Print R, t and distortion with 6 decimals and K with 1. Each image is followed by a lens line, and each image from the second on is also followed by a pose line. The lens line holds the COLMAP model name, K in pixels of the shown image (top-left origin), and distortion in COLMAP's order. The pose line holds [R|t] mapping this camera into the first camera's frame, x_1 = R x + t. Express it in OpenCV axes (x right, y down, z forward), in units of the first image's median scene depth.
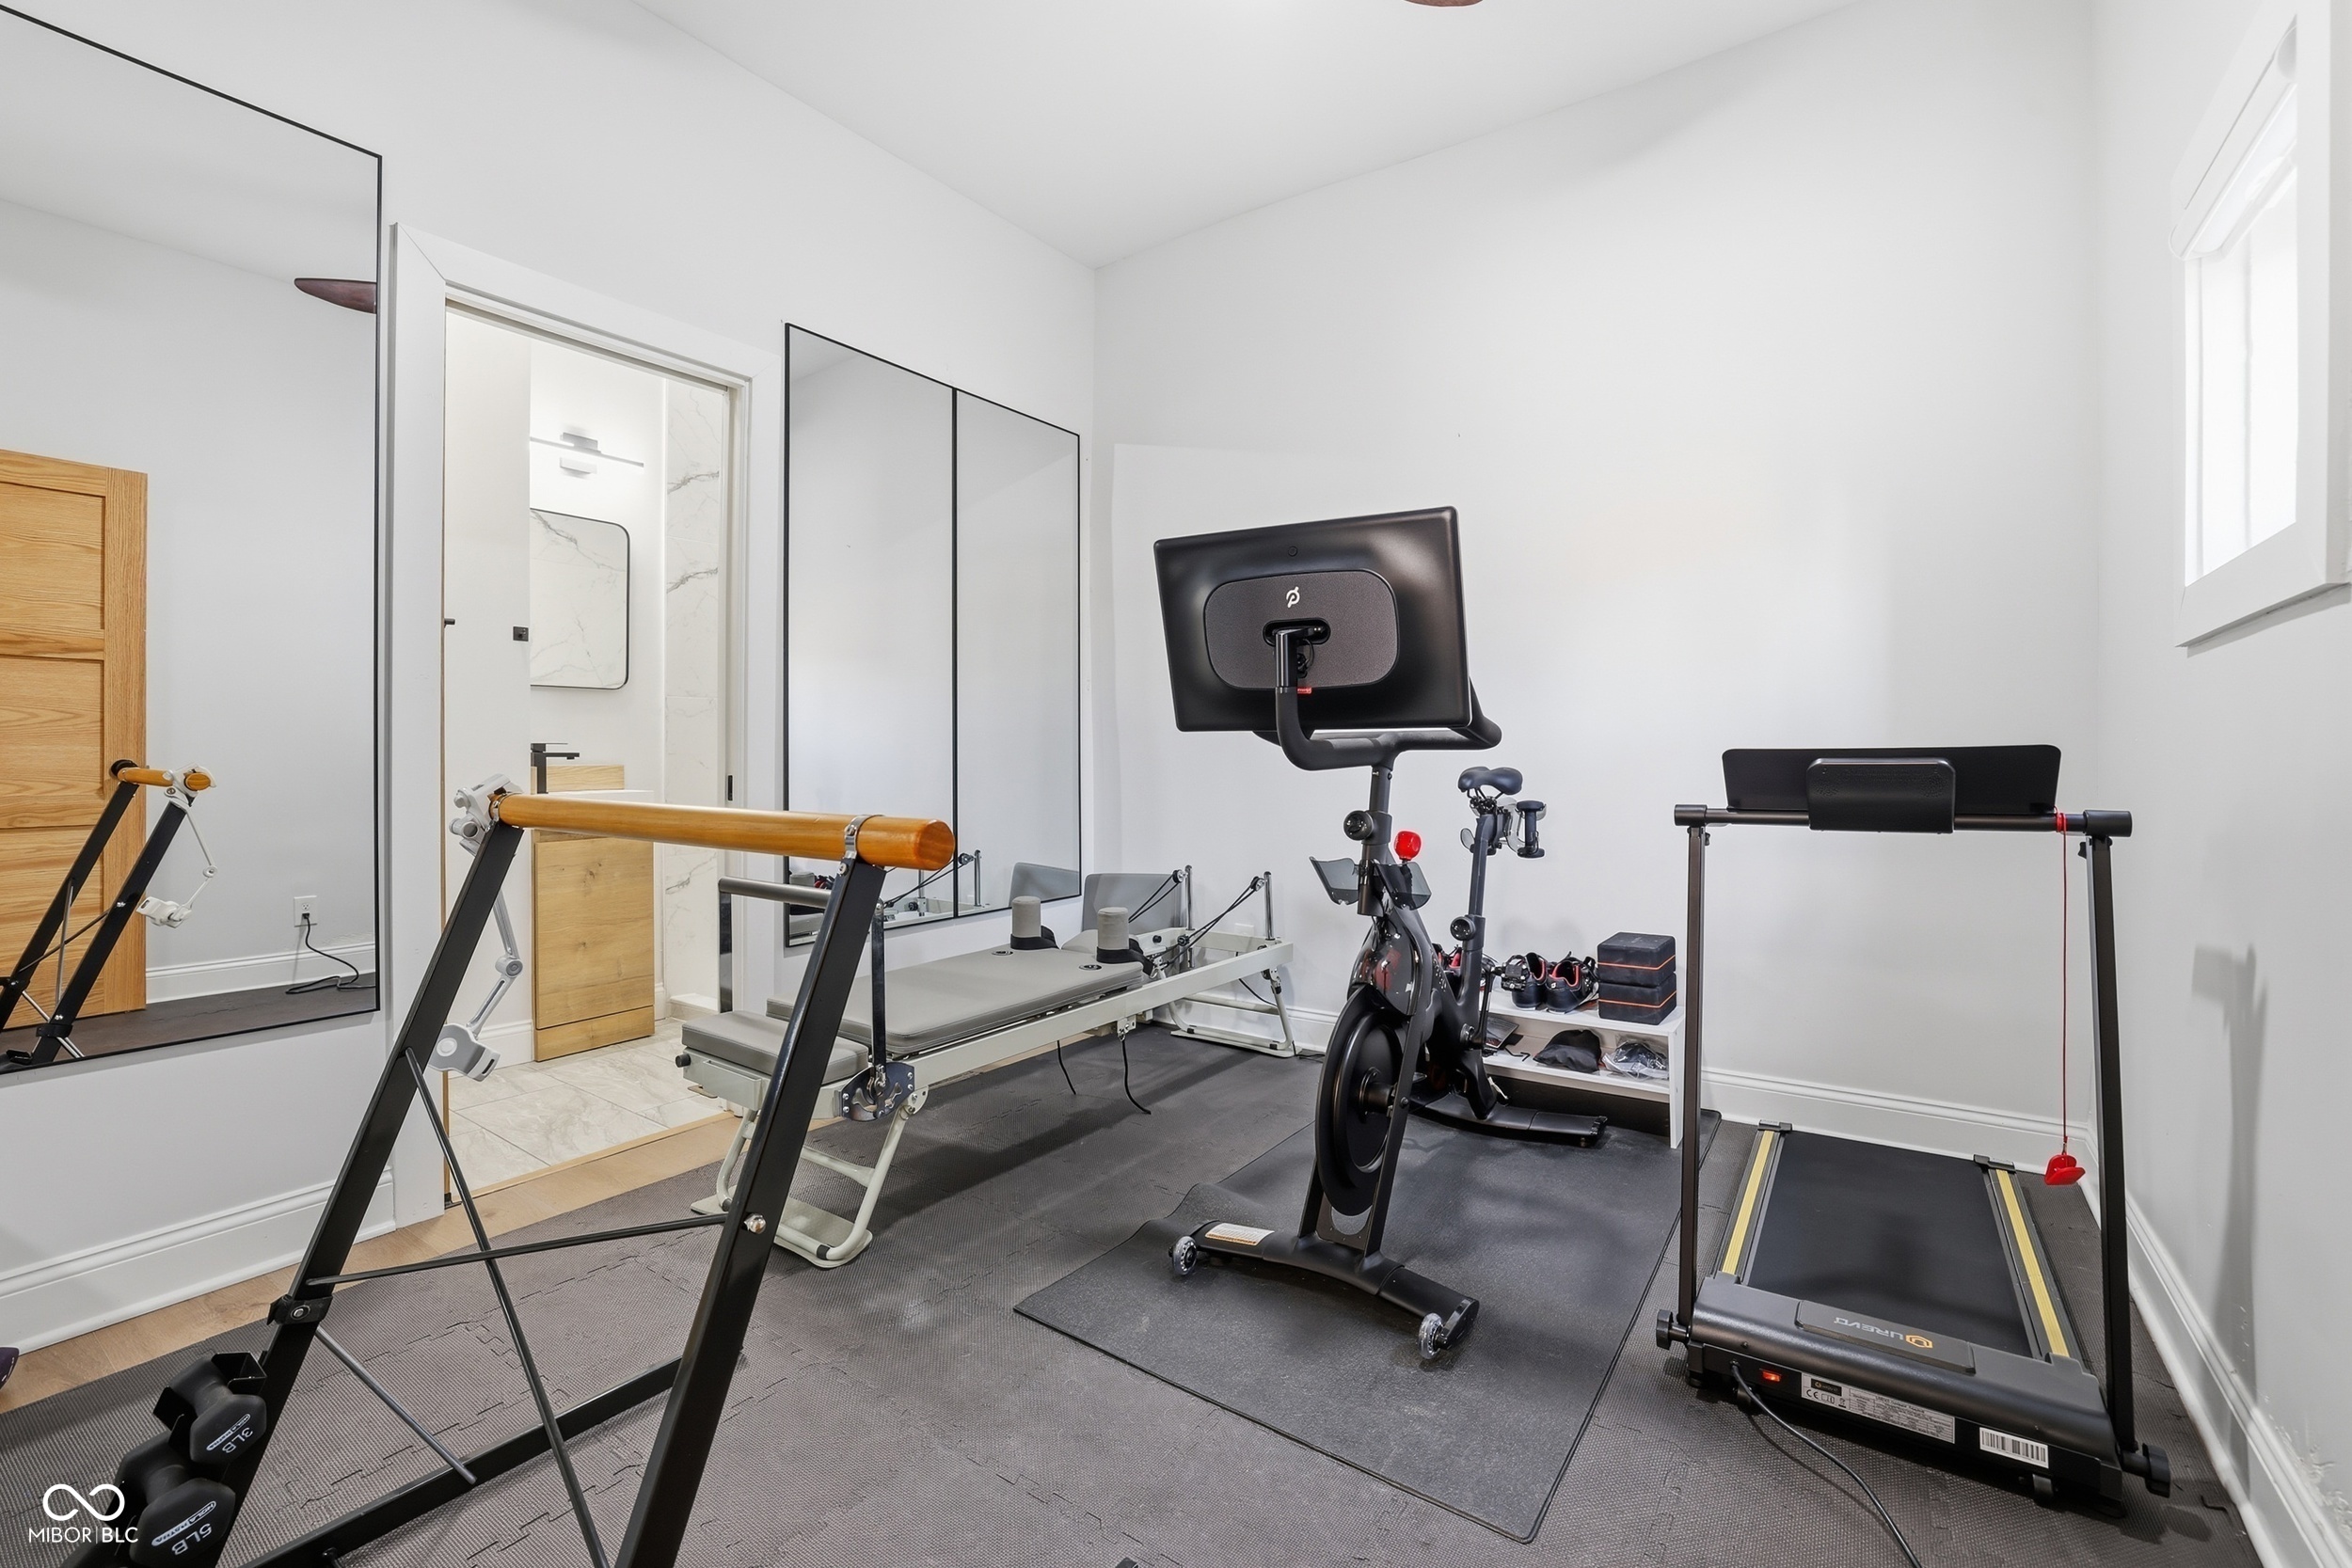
lens RADIAL K [[1007.0, 0, 1162.7], [0, 1007.0, 761.6], [0, 0, 1]] dist [-0.050231, 0.018691]
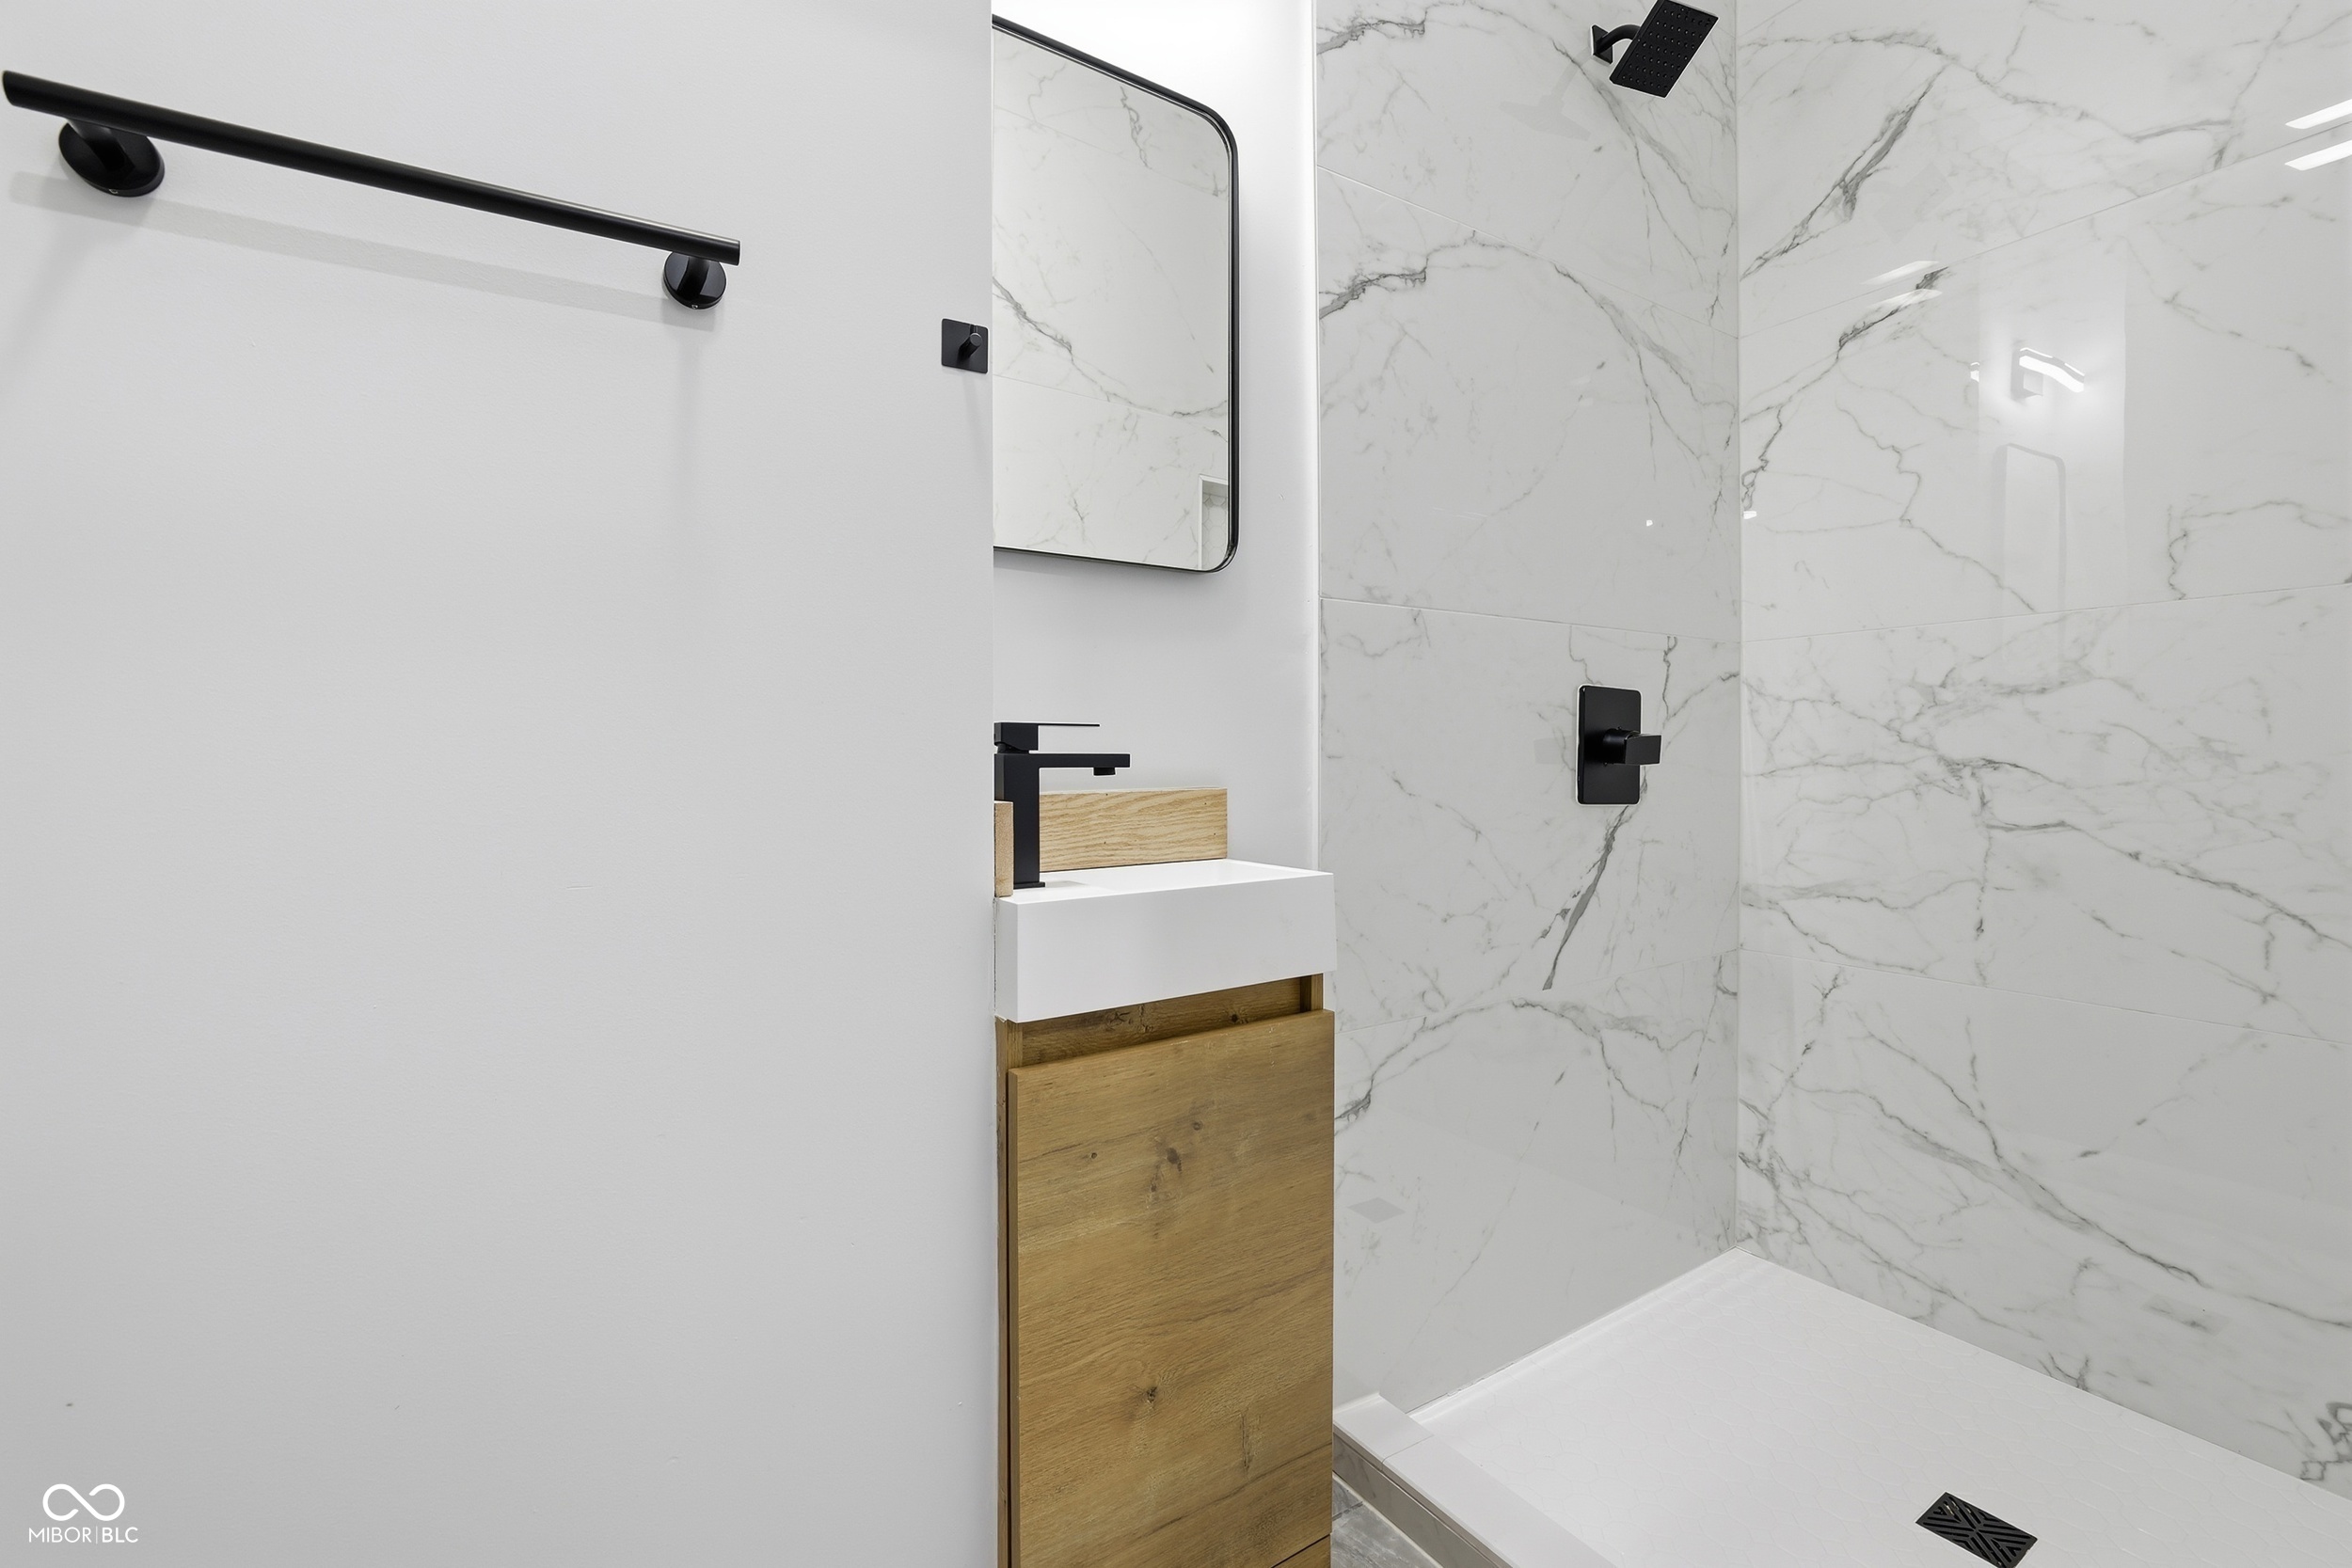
lens RADIAL K [[1007.0, 0, 1162.7], [0, 1007.0, 761.6], [0, 0, 1]] dist [-0.050231, 0.018691]
pose [[0.920290, -0.002700, -0.391227, -0.448818], [0.001092, 0.999990, -0.004332, -0.004966], [0.391235, 0.003559, 0.920284, 0.702217]]
